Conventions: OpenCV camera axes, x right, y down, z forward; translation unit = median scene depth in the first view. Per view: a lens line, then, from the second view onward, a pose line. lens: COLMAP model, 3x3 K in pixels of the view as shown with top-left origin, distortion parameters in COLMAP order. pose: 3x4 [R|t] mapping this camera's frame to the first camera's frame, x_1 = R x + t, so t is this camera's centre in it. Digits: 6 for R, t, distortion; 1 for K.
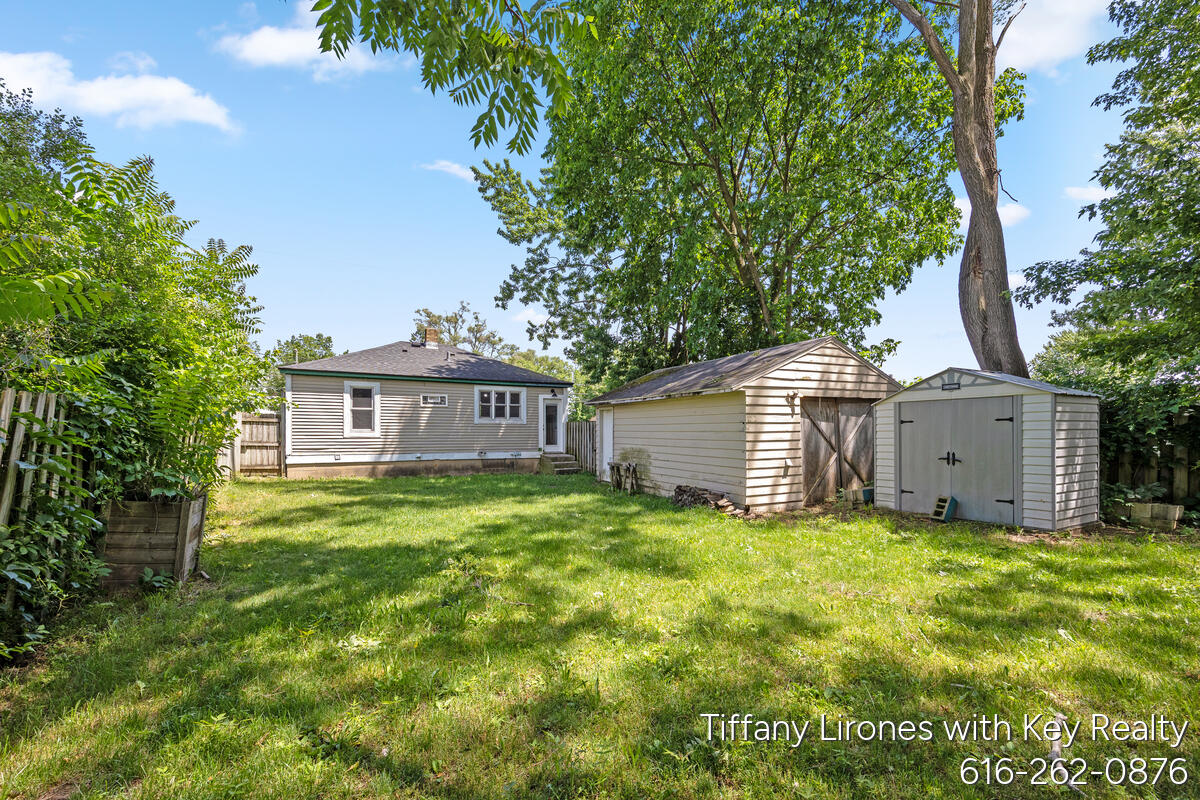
lens RADIAL K [[486.4, 0, 599.2], [0, 486.4, 433.9], [0, 0, 1]] dist [0.000128, 0.000011]
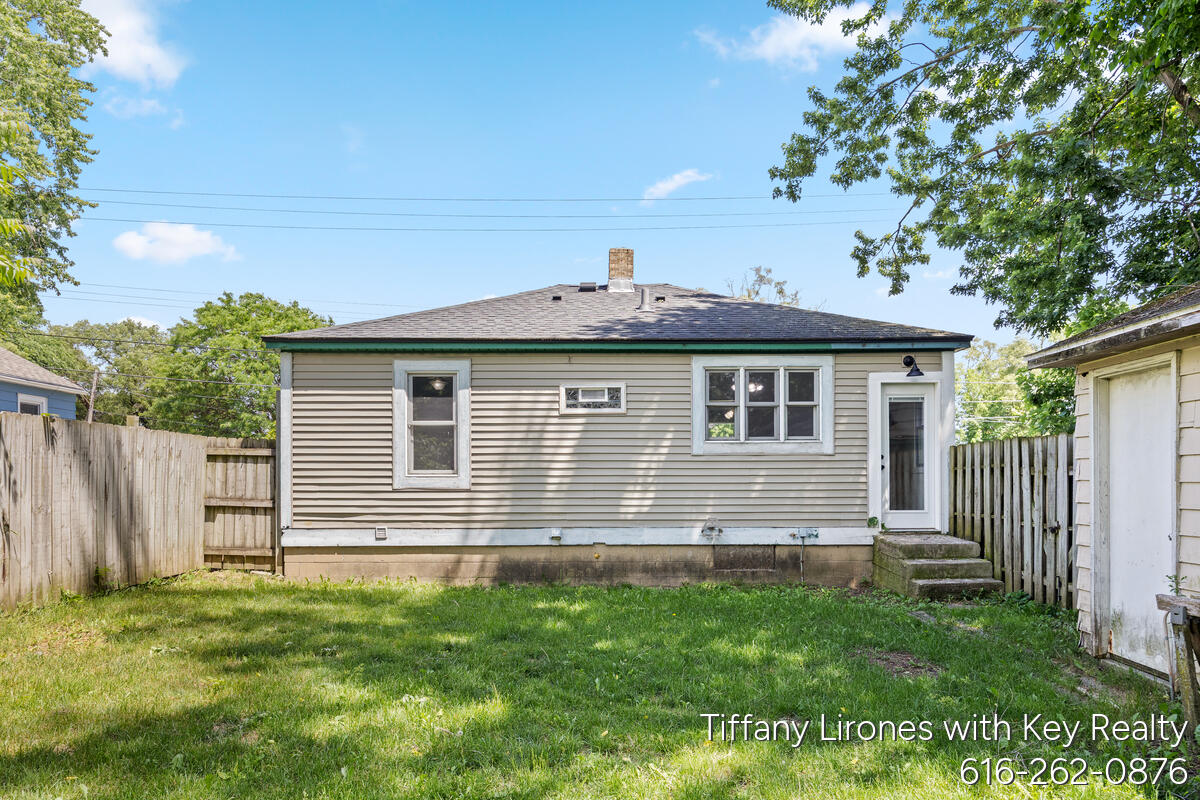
lens RADIAL K [[754.2, 0, 600.5], [0, 754.2, 487.7], [0, 0, 1]] dist [0.001726, -0.000605]
pose [[0.877913, -0.003417, -0.478808, -0.030552], [0.003055, 0.999994, -0.001535, 0.006485], [0.478811, -0.000115, 0.877918, 0.421848]]
